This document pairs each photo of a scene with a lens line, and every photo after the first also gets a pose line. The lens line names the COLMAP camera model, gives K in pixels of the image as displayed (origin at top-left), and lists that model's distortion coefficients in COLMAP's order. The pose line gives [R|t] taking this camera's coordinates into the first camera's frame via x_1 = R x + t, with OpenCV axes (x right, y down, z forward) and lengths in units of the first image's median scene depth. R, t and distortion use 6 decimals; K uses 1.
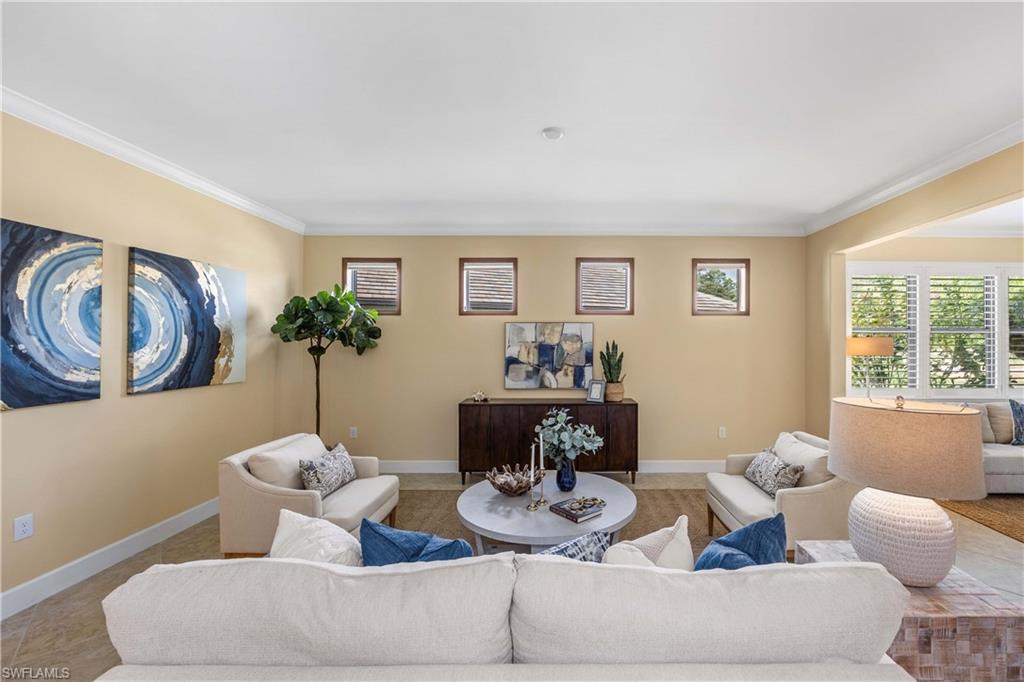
lens RADIAL K [[410.0, 0, 553.5], [0, 410.0, 340.1], [0, 0, 1]] dist [0.001645, -0.000046]
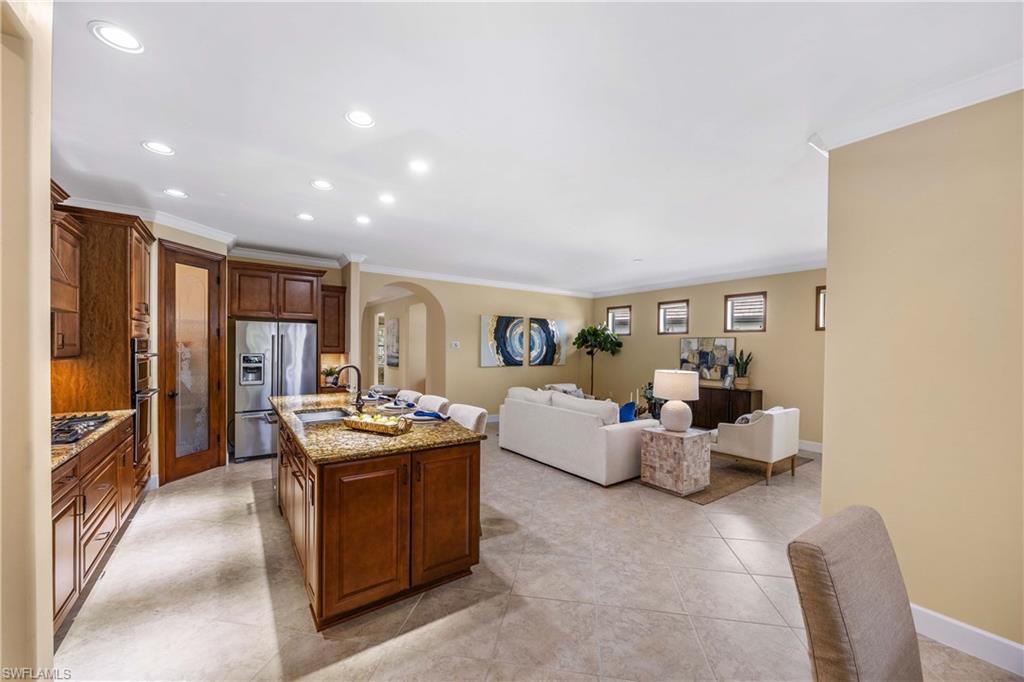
lens RADIAL K [[392.2, 0, 518.3], [0, 392.2, 352.6], [0, 0, 1]] dist [-0.004140, -0.000109]
pose [[0.588713, 0.013392, -0.808231, 1.090766], [-0.004845, 0.999903, 0.013039, -0.002445], [0.808327, -0.003761, 0.588721, -0.676778]]
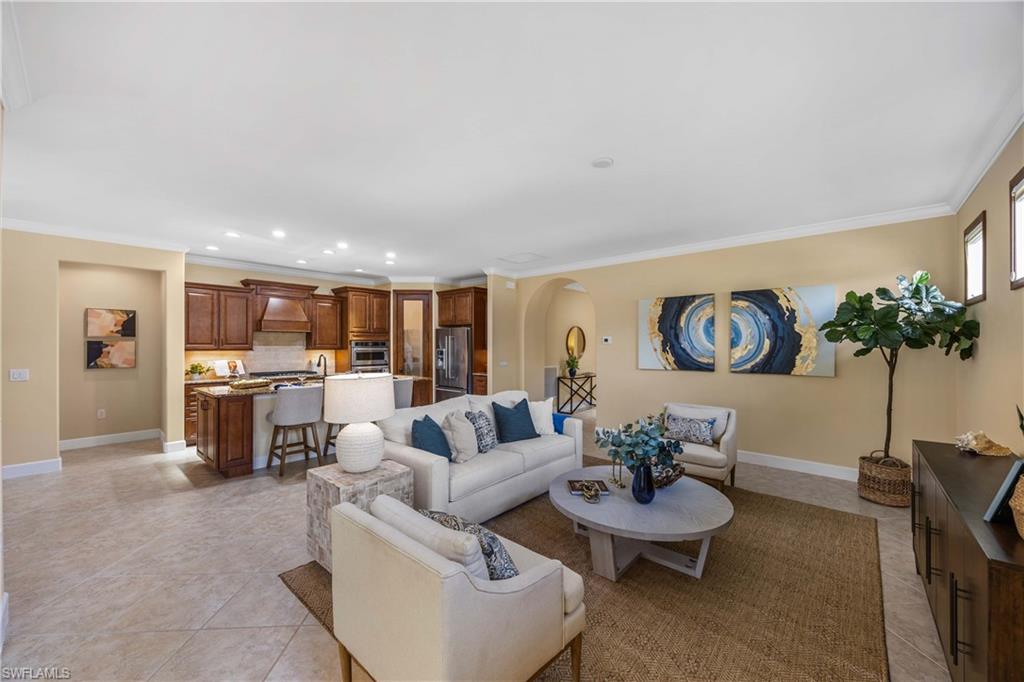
lens RADIAL K [[392.2, 0, 512.5], [0, 392.2, 346.6], [0, 0, 1]] dist [-0.004140, -0.000109]
pose [[-0.658157, 0.000828, -0.752880, 0.777356], [0.002763, 0.999995, -0.001315, 0.014209], [0.752876, -0.002945, -0.658156, 1.176850]]
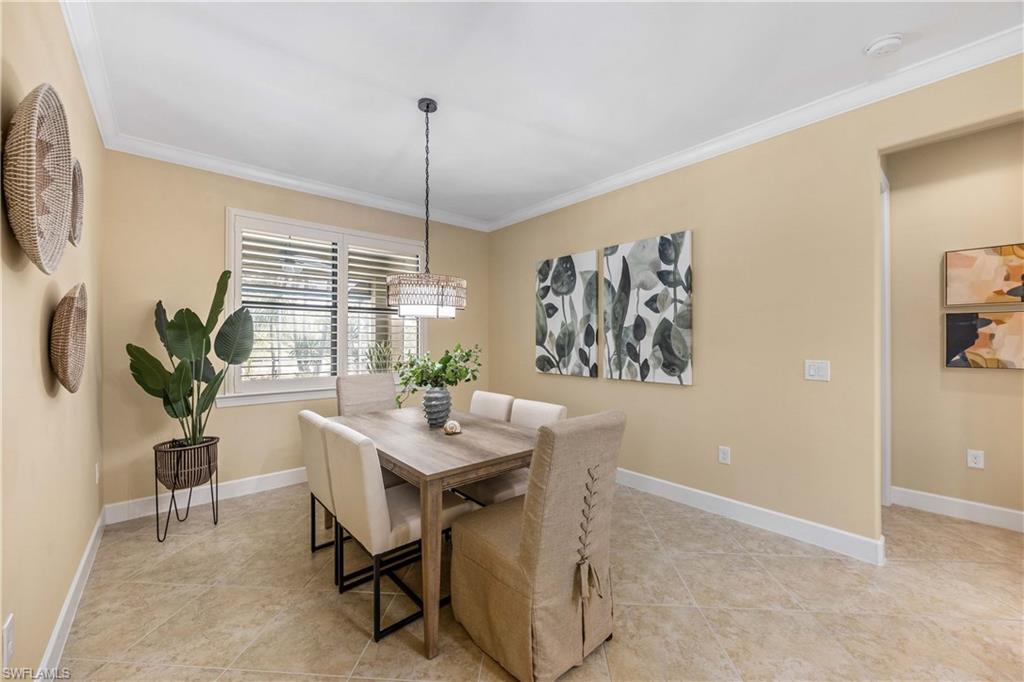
lens RADIAL K [[392.2, 0, 509.6], [0, 392.2, 340.6], [0, 0, 1]] dist [-0.004140, -0.000109]
pose [[-0.659979, -0.001843, 0.751282, 0.709824], [-0.005277, 0.999984, -0.002183, 0.048629], [-0.751266, -0.005405, -0.659978, 0.067530]]
